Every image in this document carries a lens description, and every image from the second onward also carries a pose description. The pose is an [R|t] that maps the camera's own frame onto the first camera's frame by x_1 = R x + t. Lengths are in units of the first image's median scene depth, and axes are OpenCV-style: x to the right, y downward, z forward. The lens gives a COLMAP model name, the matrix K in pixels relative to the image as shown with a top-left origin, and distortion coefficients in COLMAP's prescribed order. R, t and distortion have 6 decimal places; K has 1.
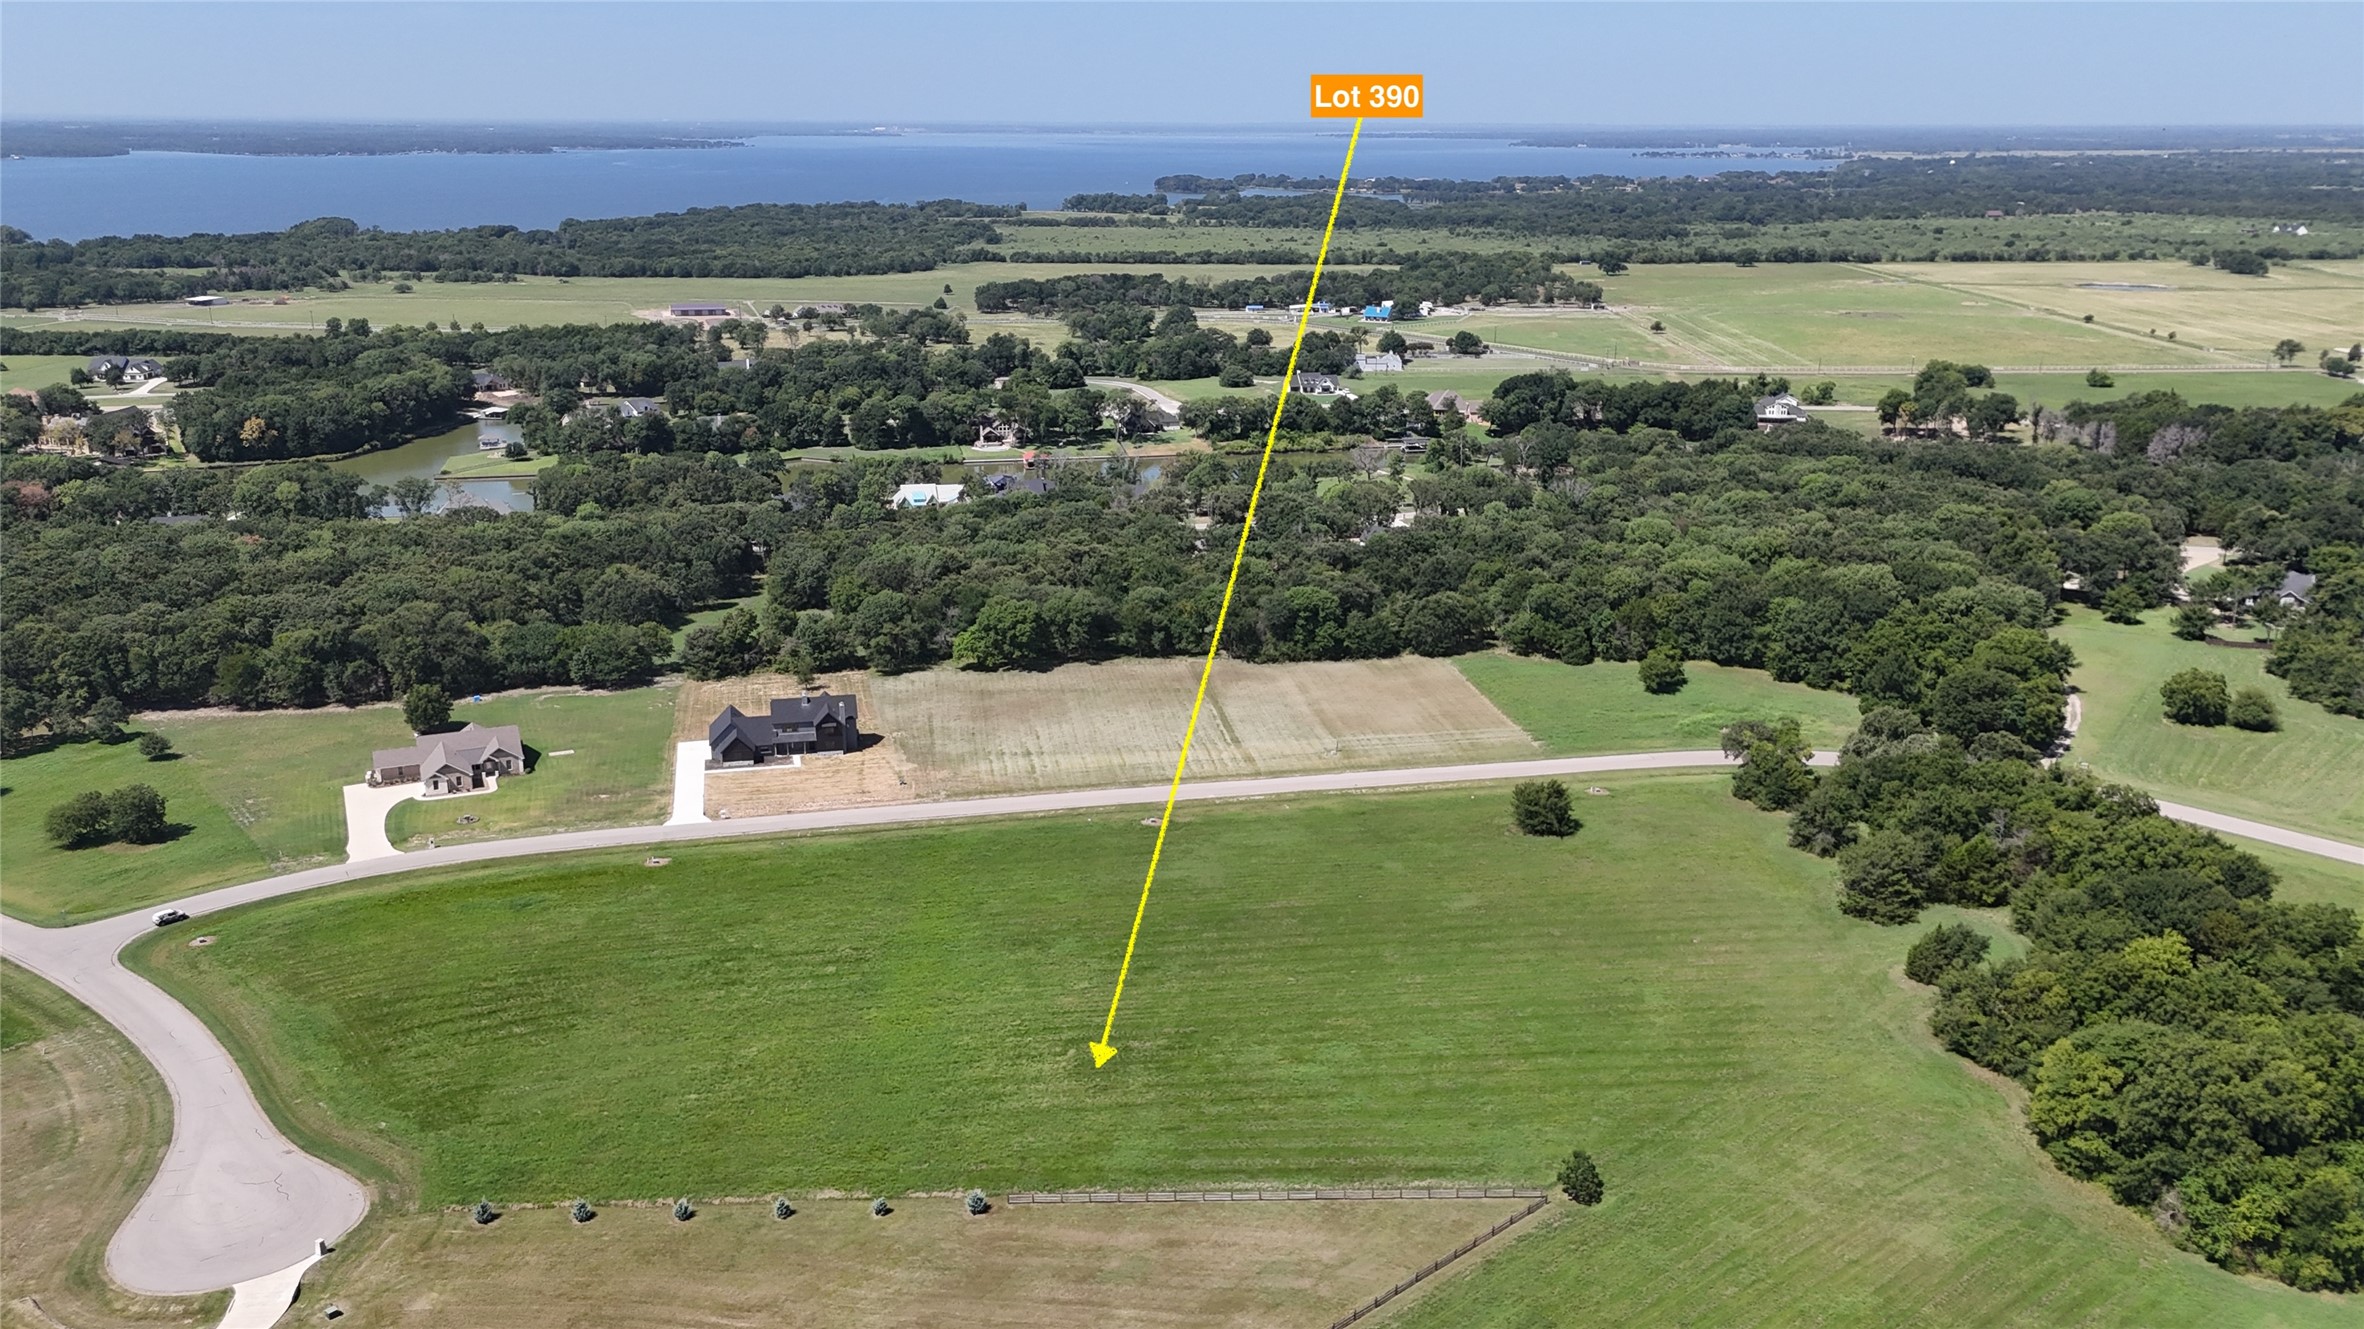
lens RADIAL K [[1872.3, 0, 1193.2], [0, 1872.3, 677.5], [0, 0, 1]] dist [0.048830, -0.026360]
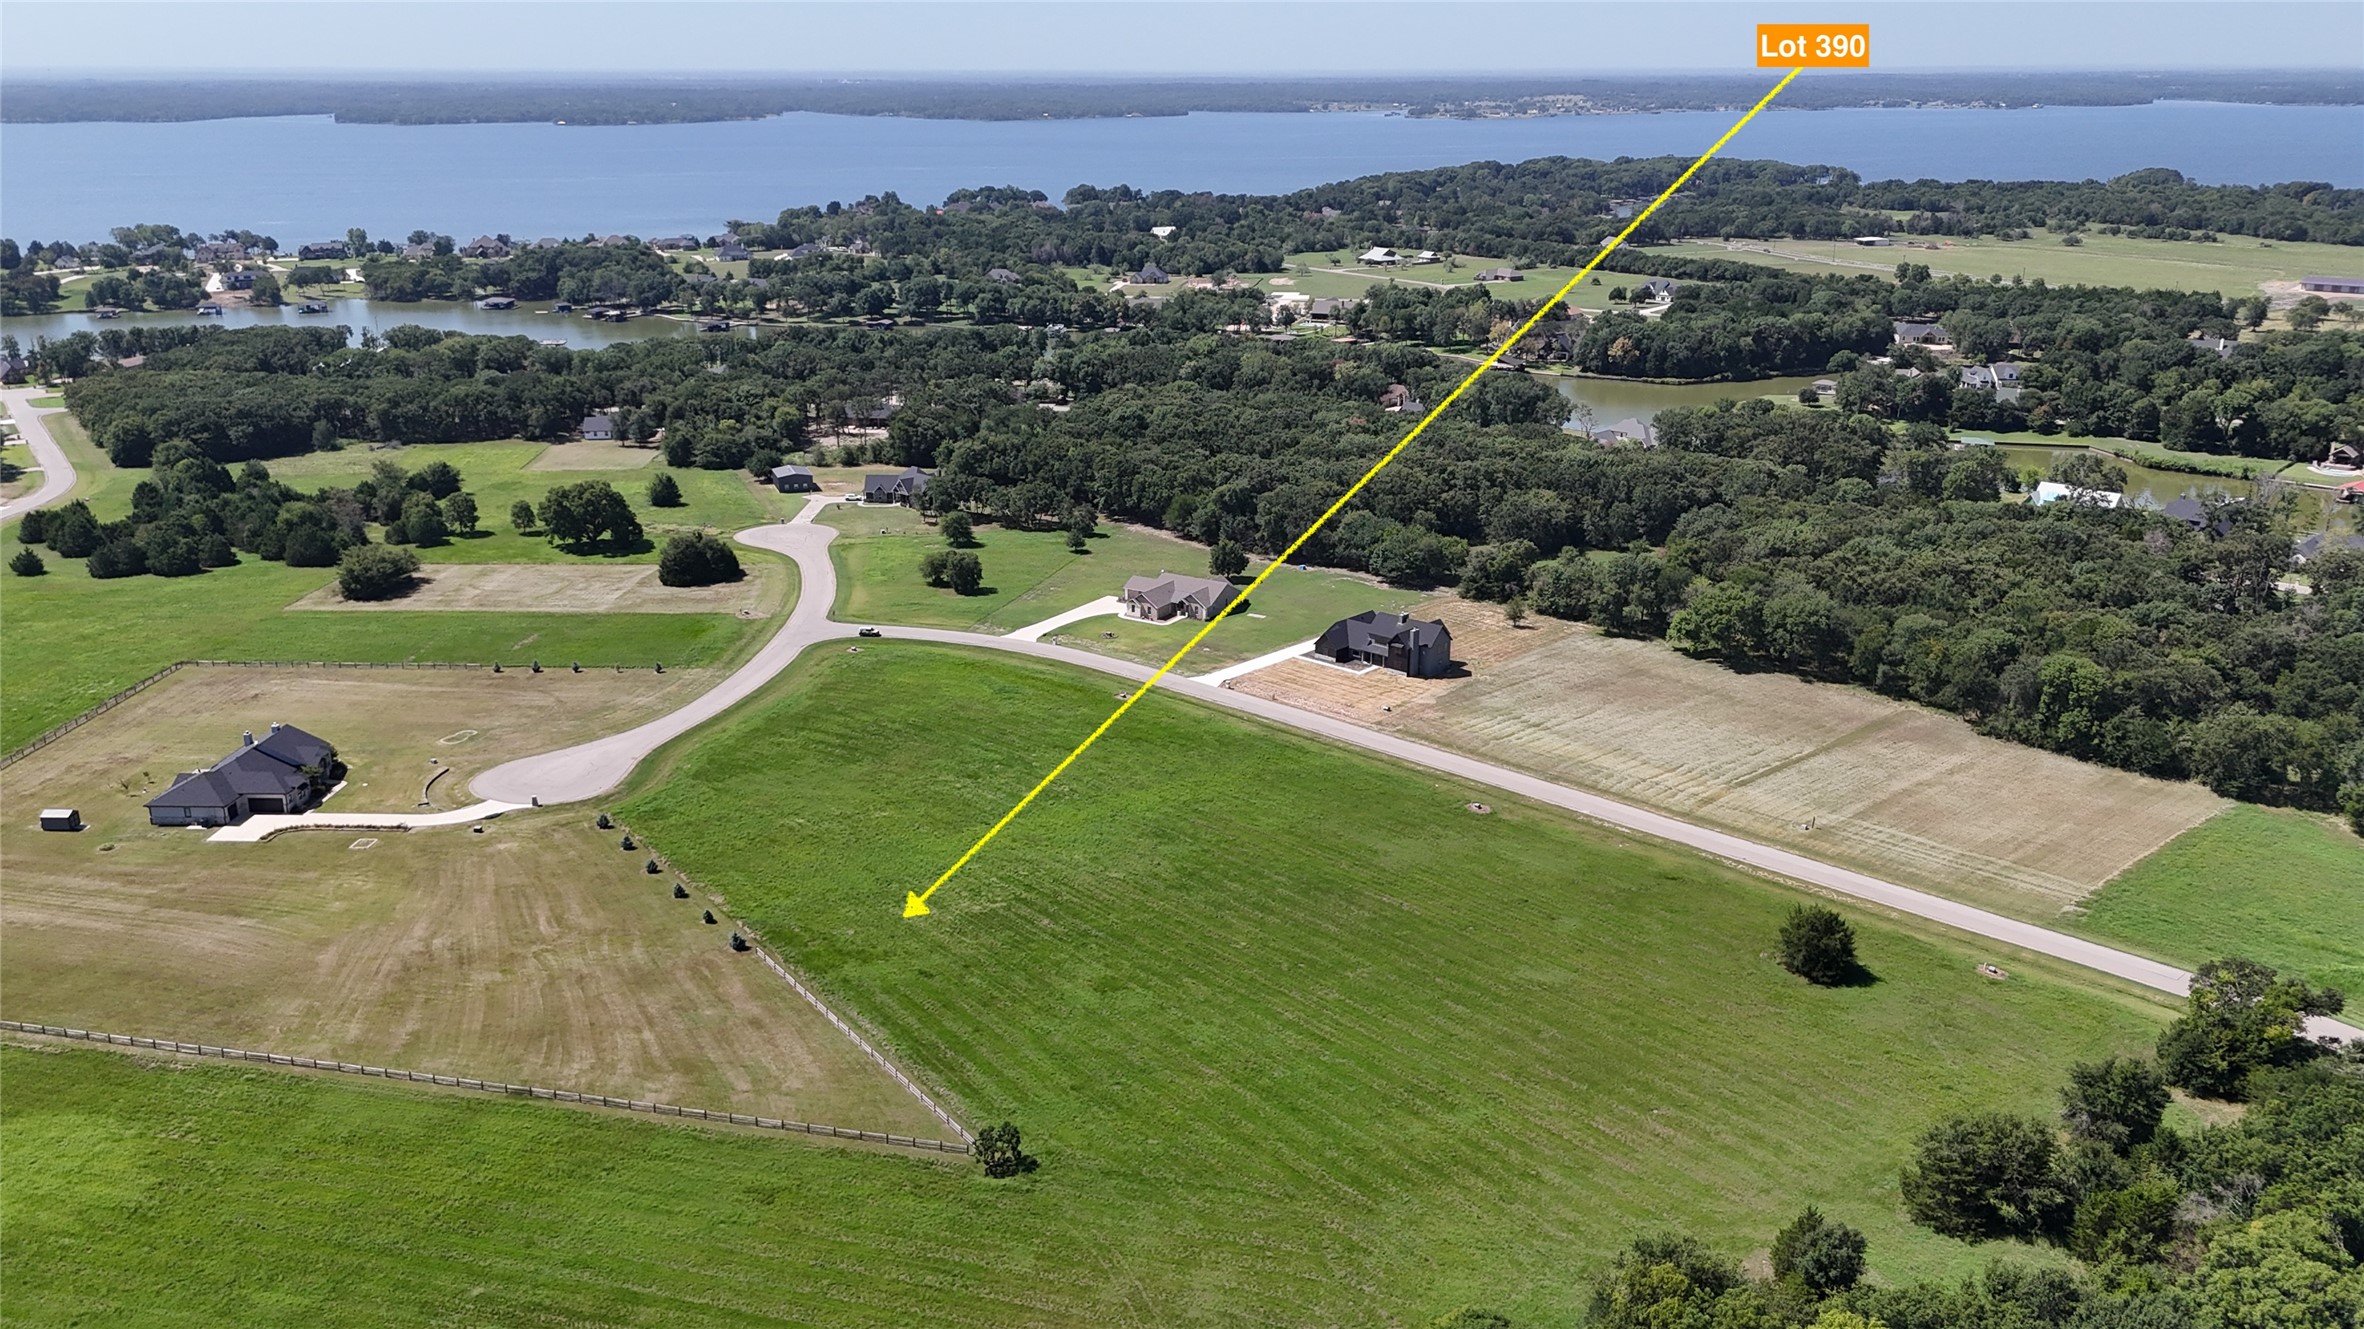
lens RADIAL K [[1872.3, 0, 1180.2], [0, 1872.3, 651.4], [0, 0, 1]] dist [0.048830, -0.026360]
pose [[0.558419, 0.243746, -0.792941, 0.481973], [-0.234096, 0.963312, 0.131258, -0.068080], [0.795844, 0.112327, 0.594992, 0.225714]]
